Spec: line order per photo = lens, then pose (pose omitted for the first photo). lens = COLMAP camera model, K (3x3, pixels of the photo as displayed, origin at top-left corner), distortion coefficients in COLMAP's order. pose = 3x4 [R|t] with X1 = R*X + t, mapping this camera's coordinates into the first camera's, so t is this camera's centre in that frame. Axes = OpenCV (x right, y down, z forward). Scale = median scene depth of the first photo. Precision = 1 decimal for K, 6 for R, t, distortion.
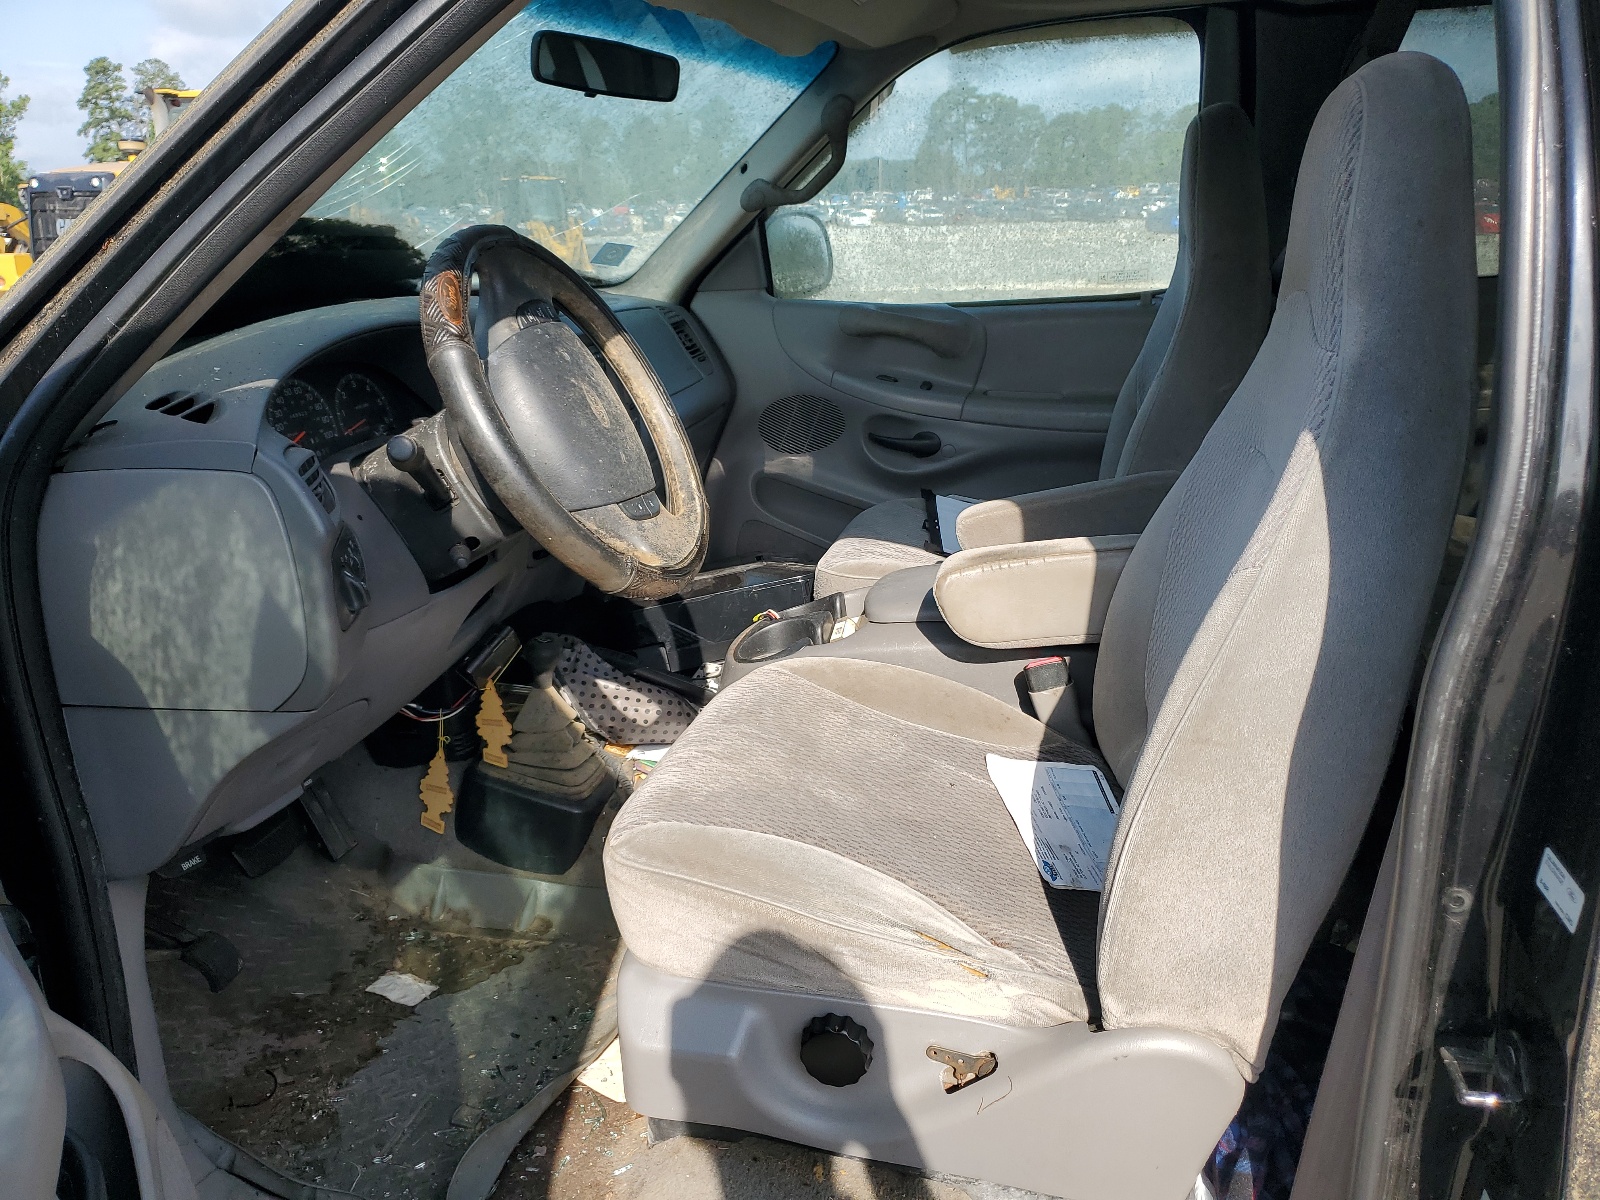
lens RADIAL K [[1214.2, 0, 800.0], [0, 1214.2, 600.0], [0, 0, 1]] dist [0.002798, -0.002896]
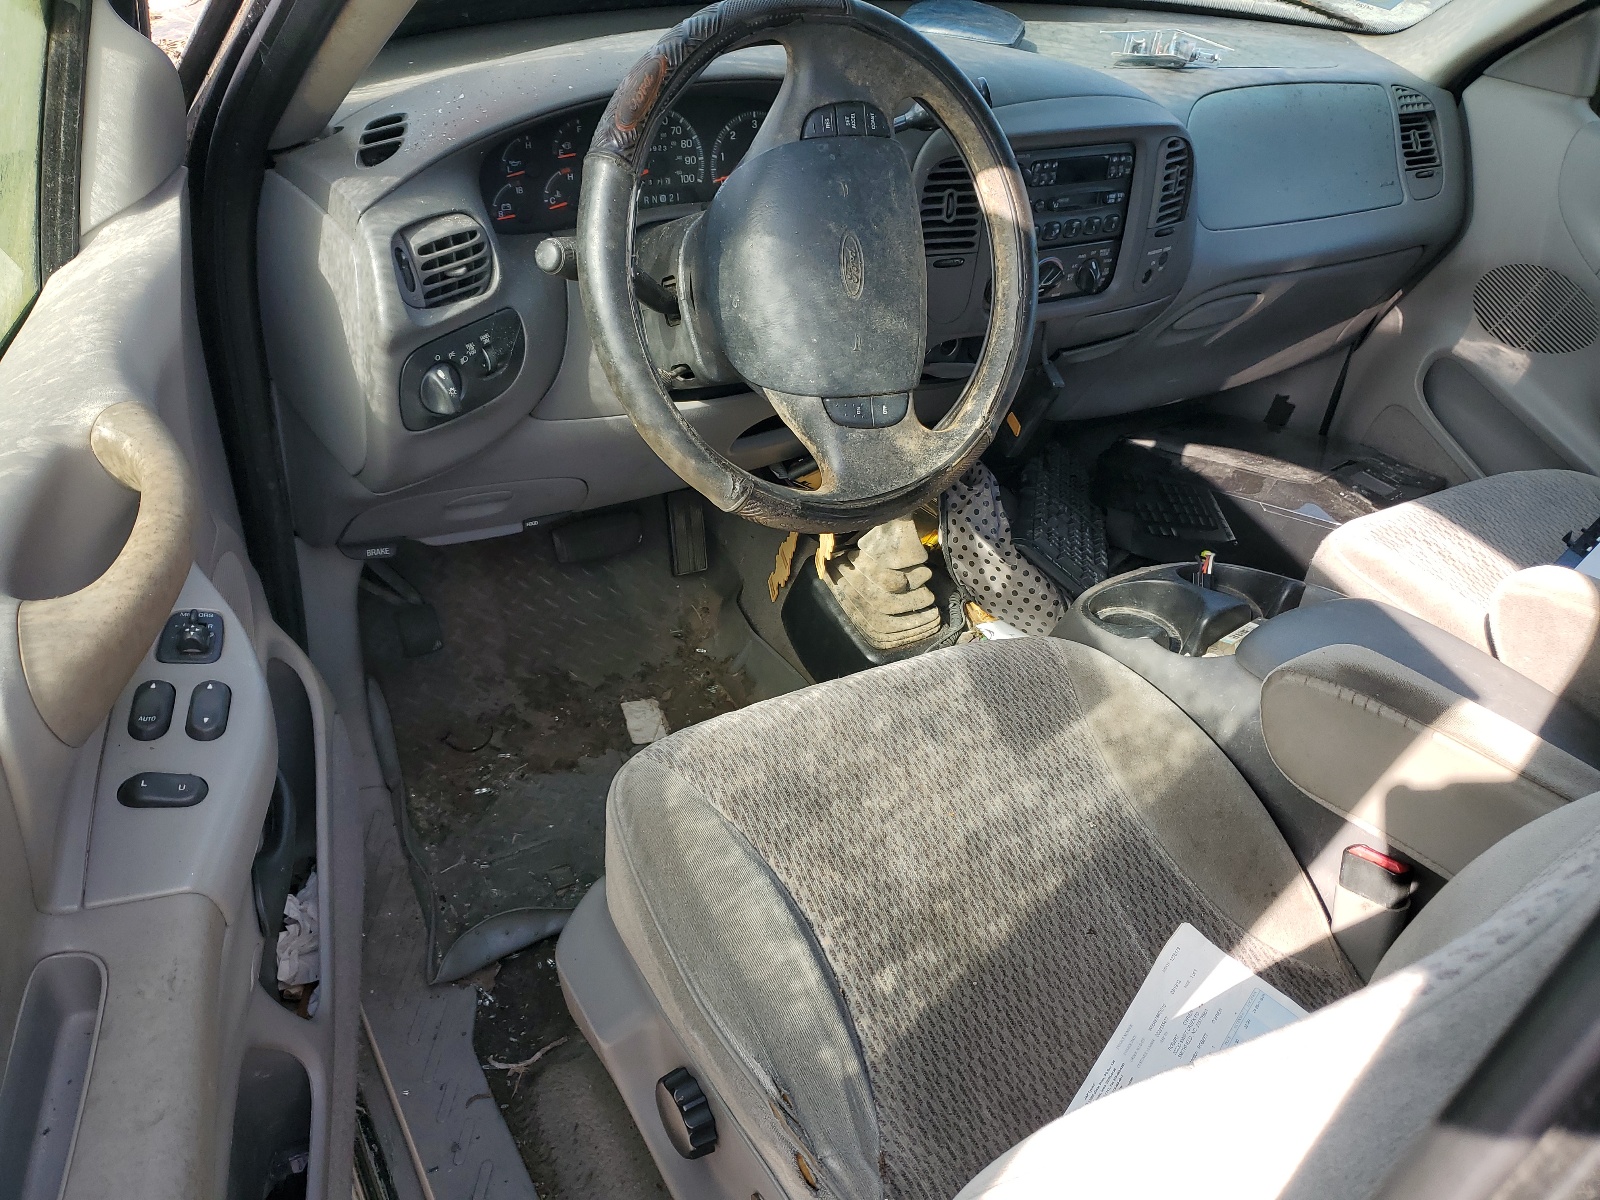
lens RADIAL K [[1214.2, 0, 800.0], [0, 1214.2, 600.0], [0, 0, 1]] dist [0.002798, -0.002896]
pose [[0.701086, 0.500077, -0.508332, 0.204320], [-0.337974, 0.860748, 0.380641, -0.177777], [0.627895, -0.095059, 0.772471, 0.256141]]
